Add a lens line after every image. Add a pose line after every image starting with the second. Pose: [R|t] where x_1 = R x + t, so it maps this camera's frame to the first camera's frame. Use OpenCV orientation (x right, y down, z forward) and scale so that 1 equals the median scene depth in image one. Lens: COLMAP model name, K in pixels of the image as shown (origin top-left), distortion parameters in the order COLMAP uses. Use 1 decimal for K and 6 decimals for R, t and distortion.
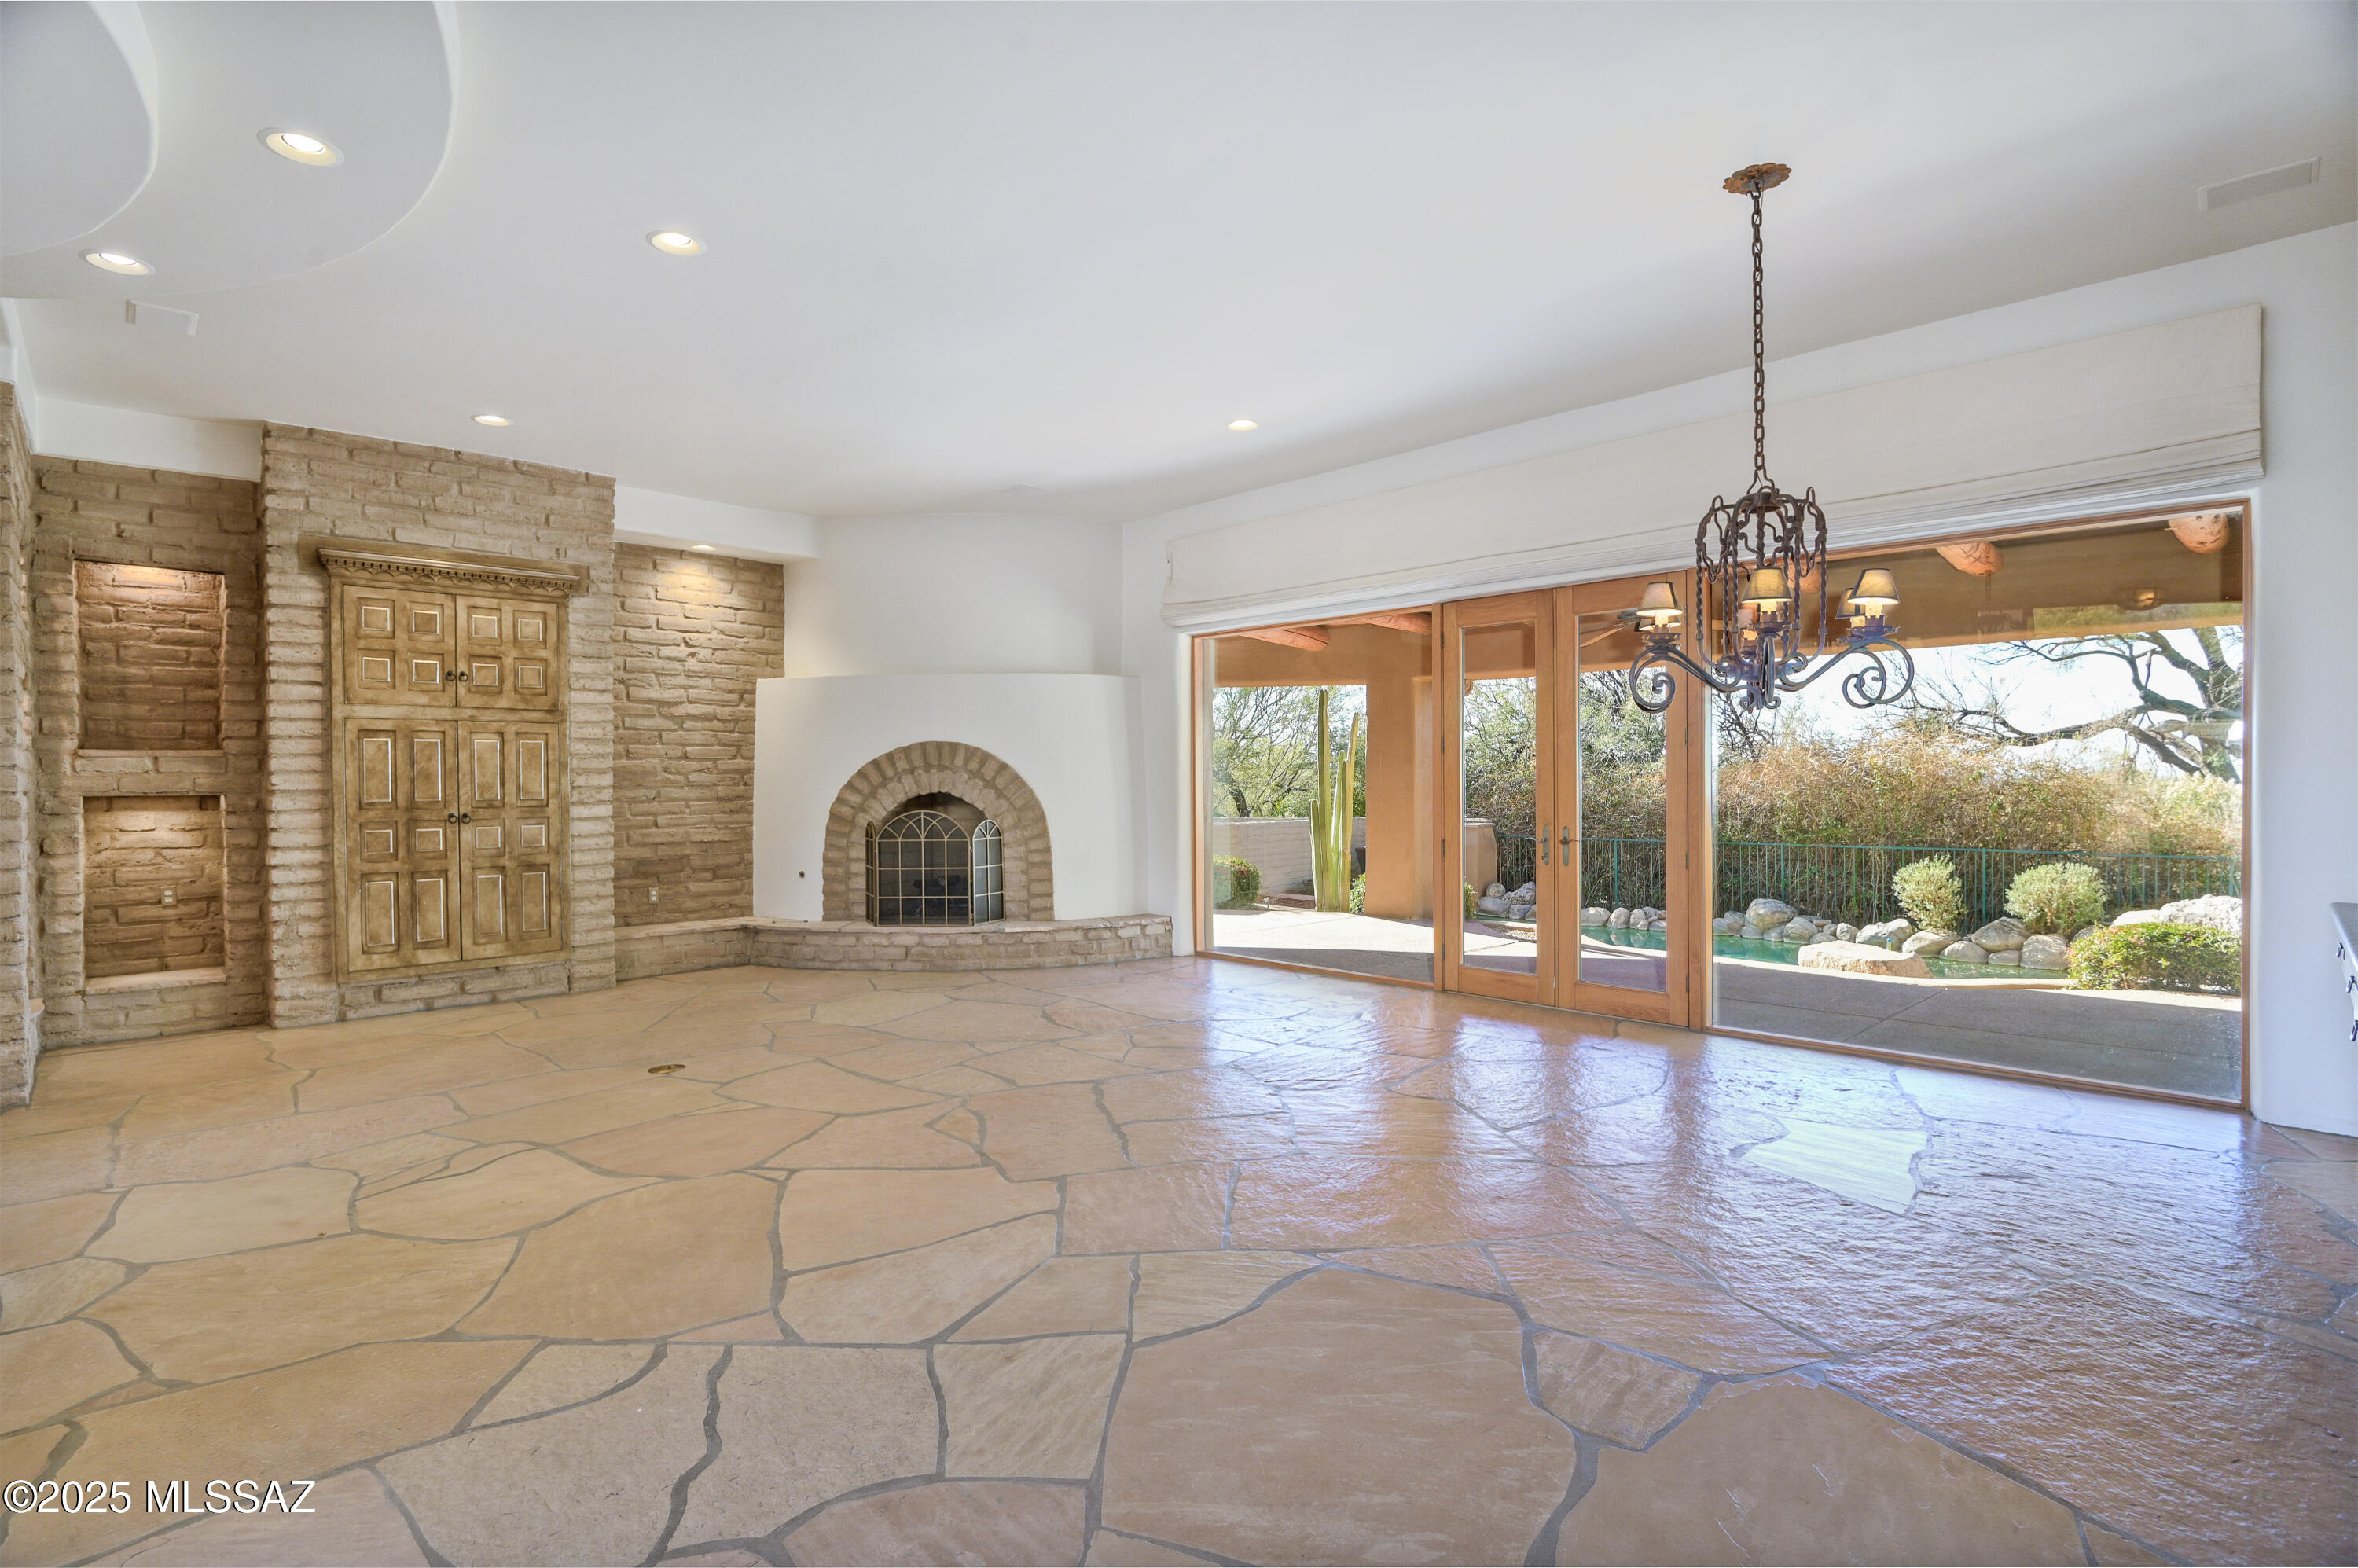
lens RADIAL K [[1122.7, 0, 1183.5], [0, 1122.7, 778.7], [0, 0, 1]] dist [-0.020778, -0.005528]
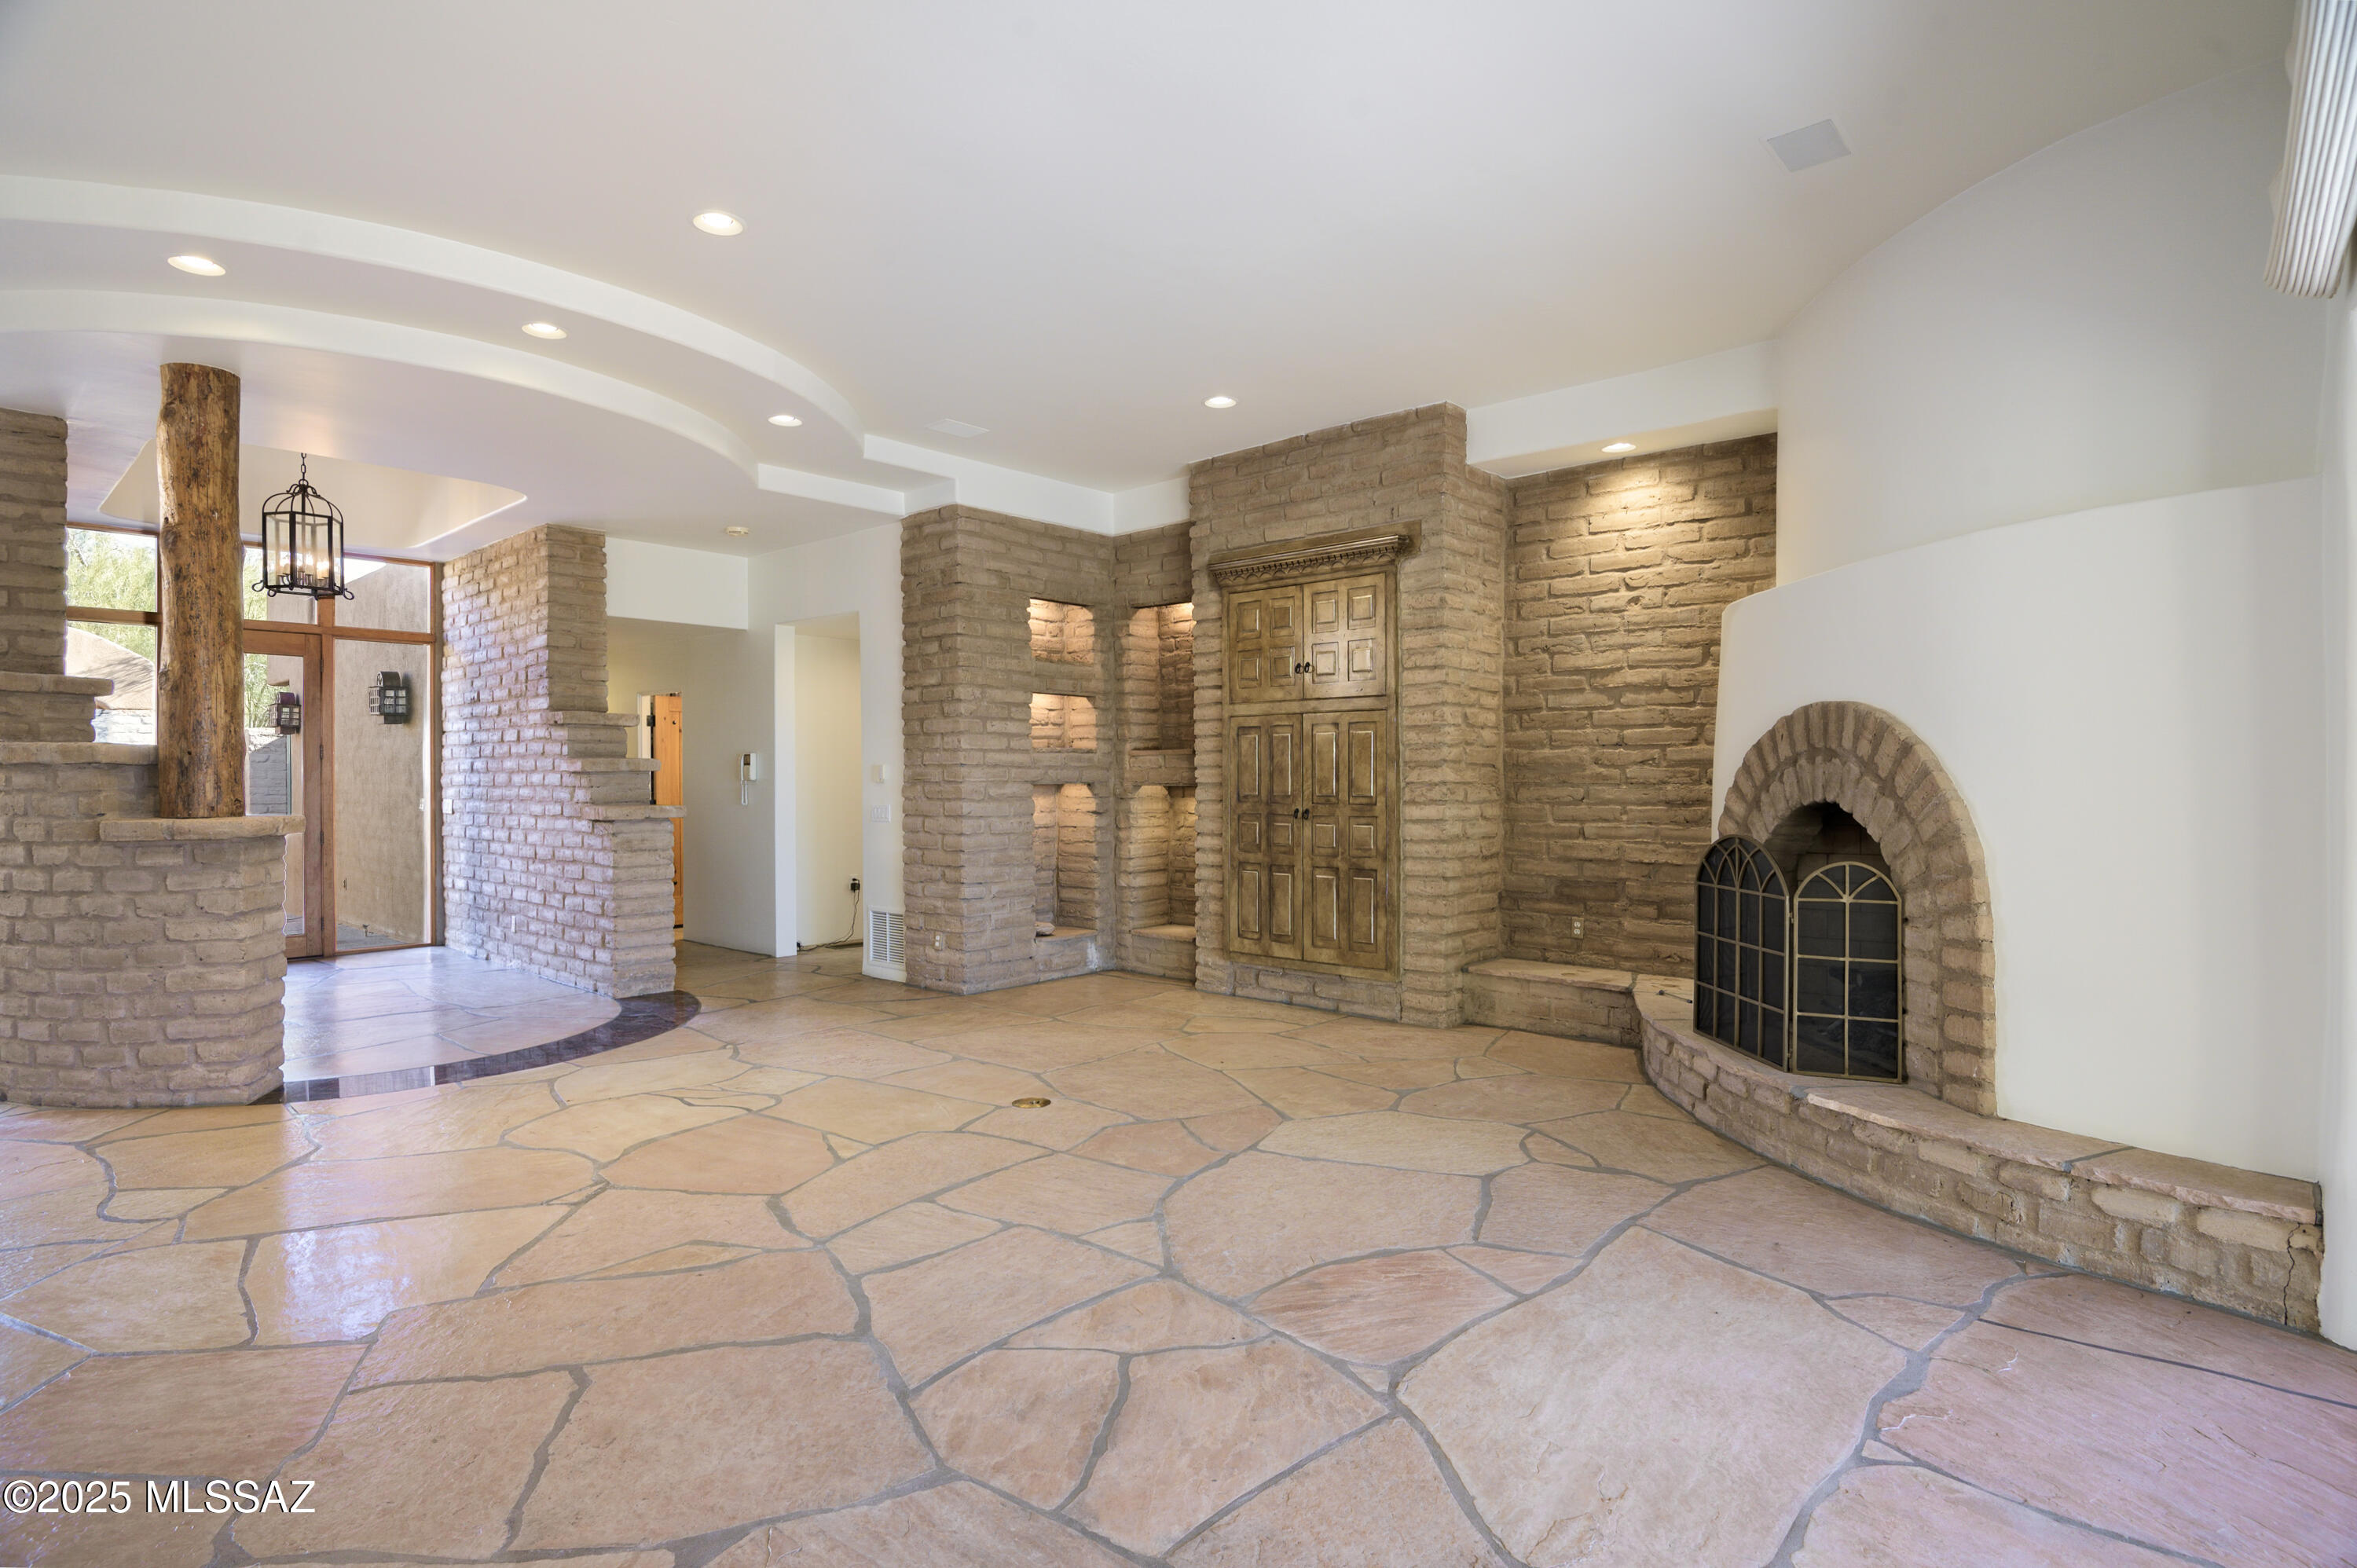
lens RADIAL K [[1173.0, 0, 1161.7], [0, 1173.0, 787.7], [0, 0, 1]] dist [-0.005117, -0.010447]
pose [[0.061212, 0.015913, -0.997998, 0.336792], [0.000141, 0.999873, 0.015951, -0.003384], [0.998125, -0.001117, 0.061202, 0.751426]]
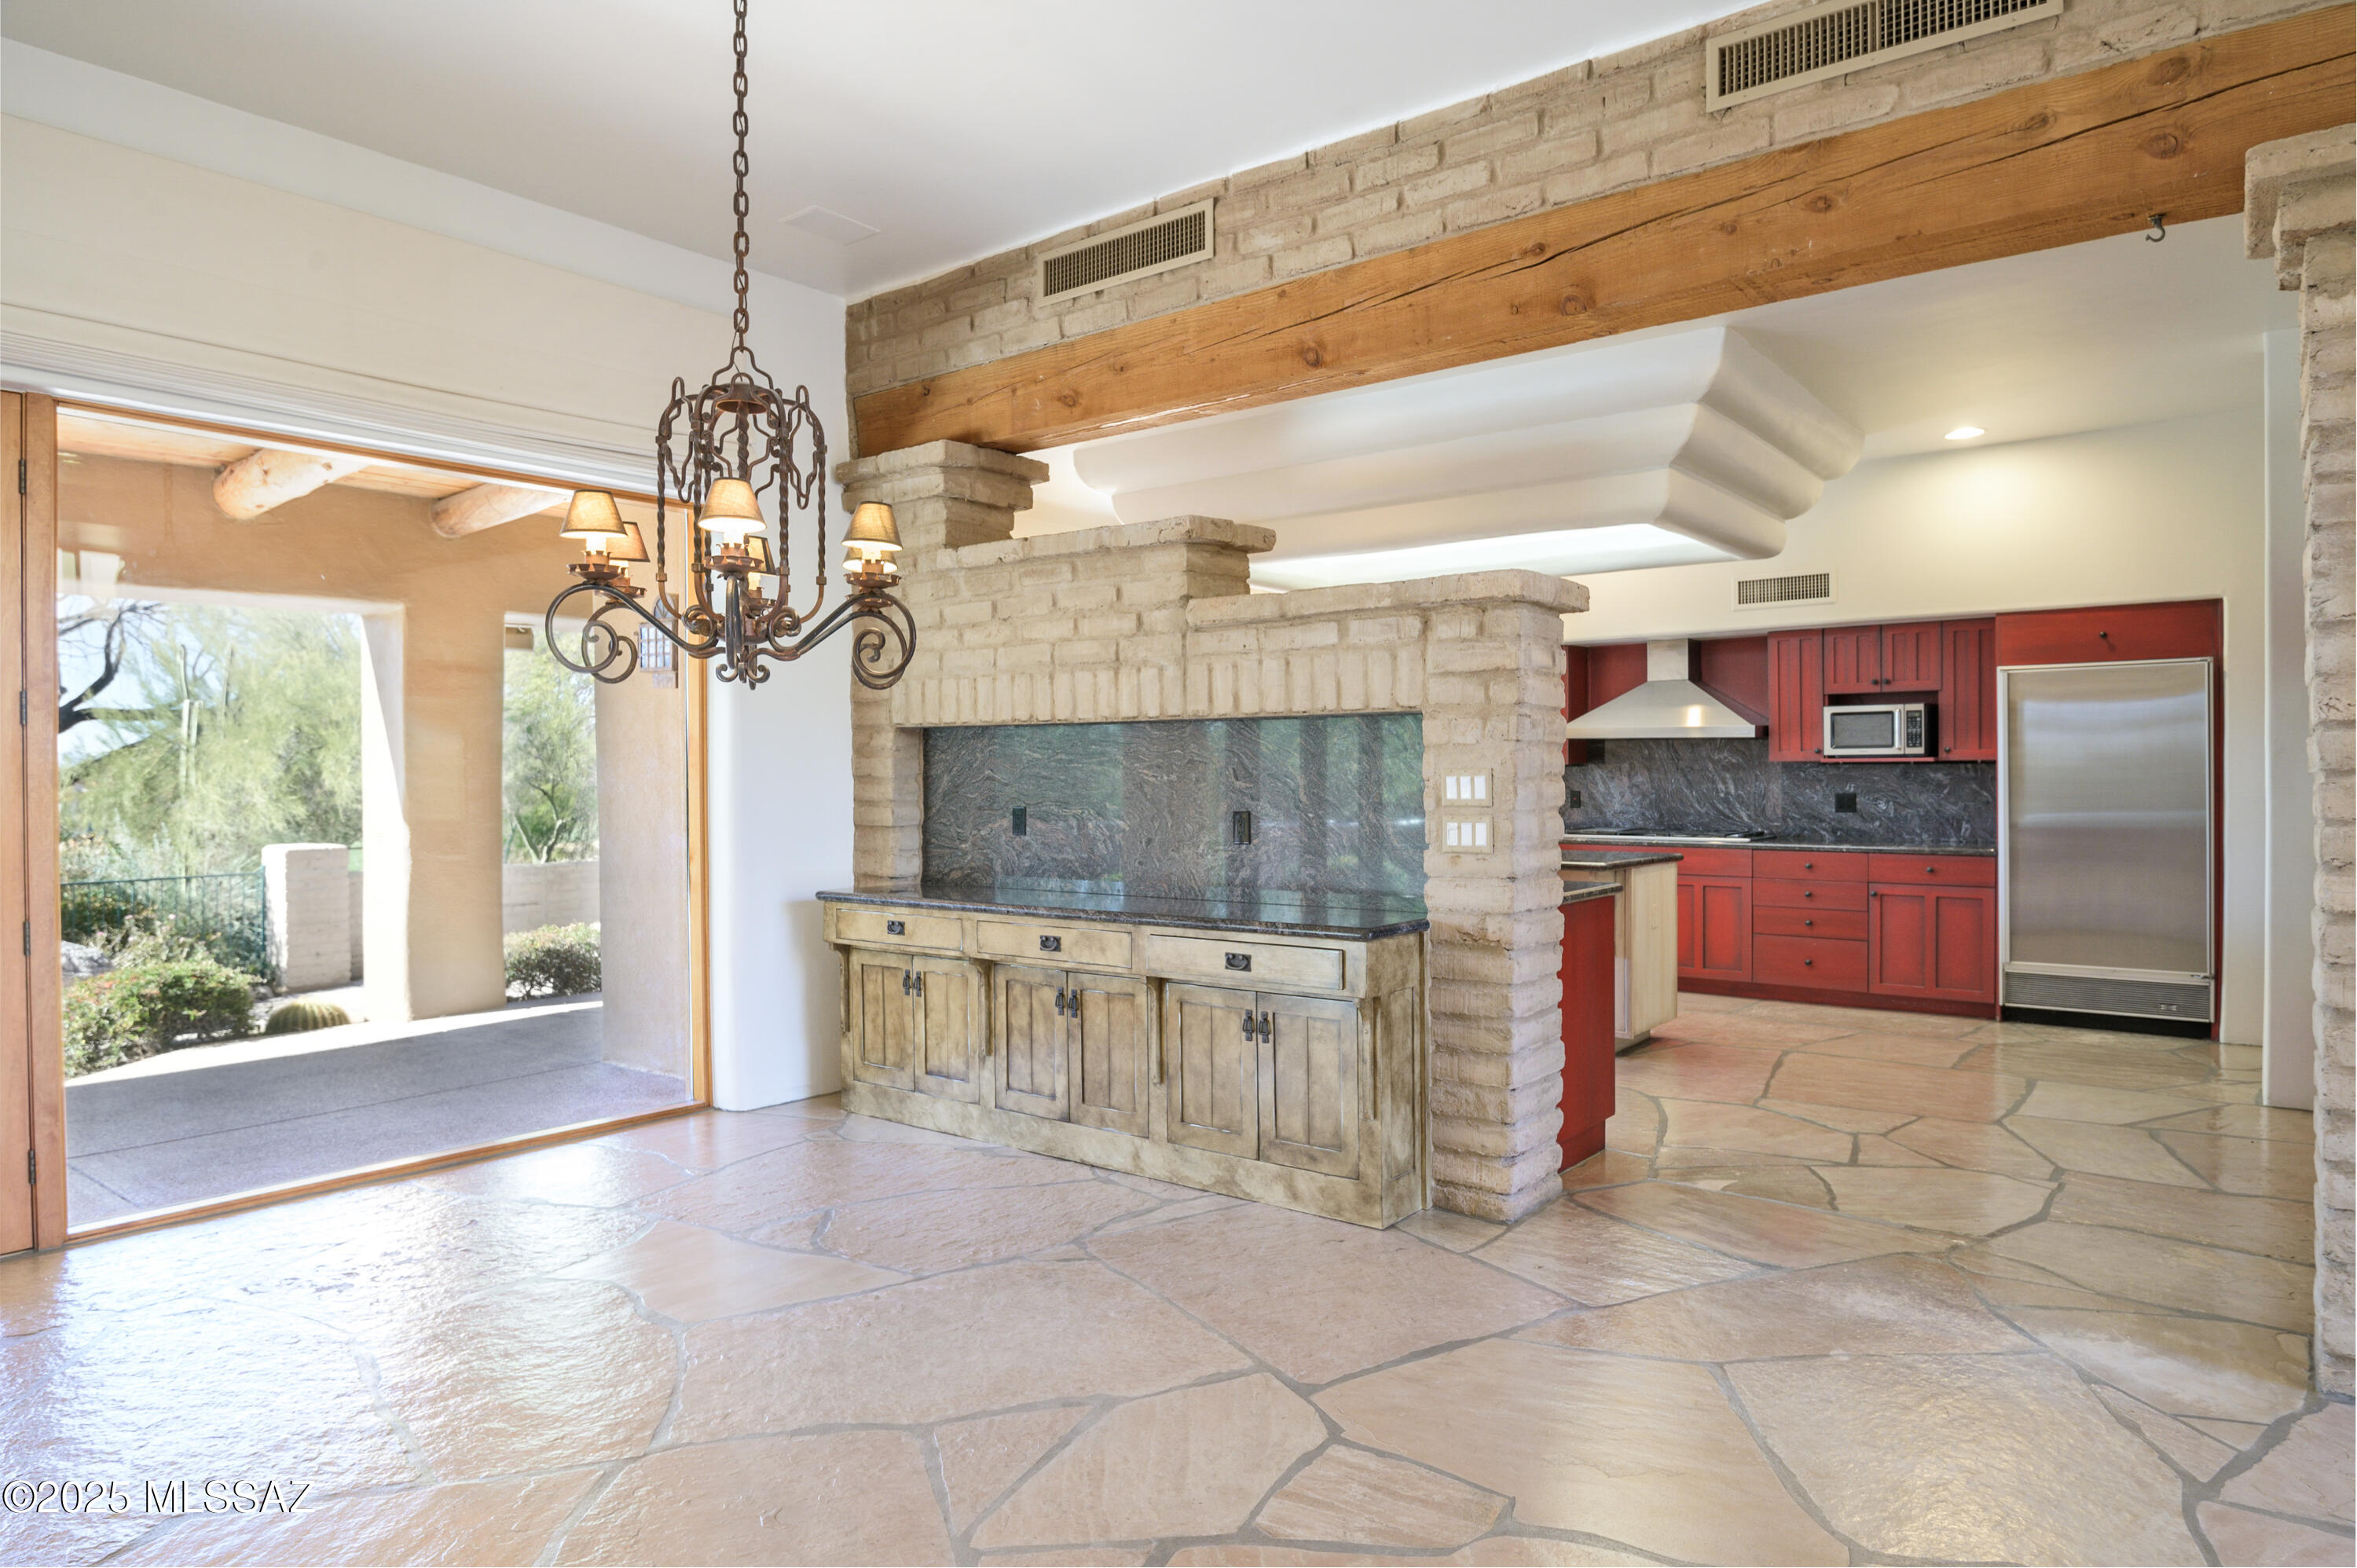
lens RADIAL K [[1401.0, 0, 1171.3], [0, 1401.0, 771.7], [0, 0, 1]] dist [0.007852, 0.001012]
pose [[-0.127337, 0.007094, 0.991834, -0.225481], [0.003934, 0.999970, -0.006647, 0.001887], [-0.991852, 0.003055, -0.127361, 0.447843]]
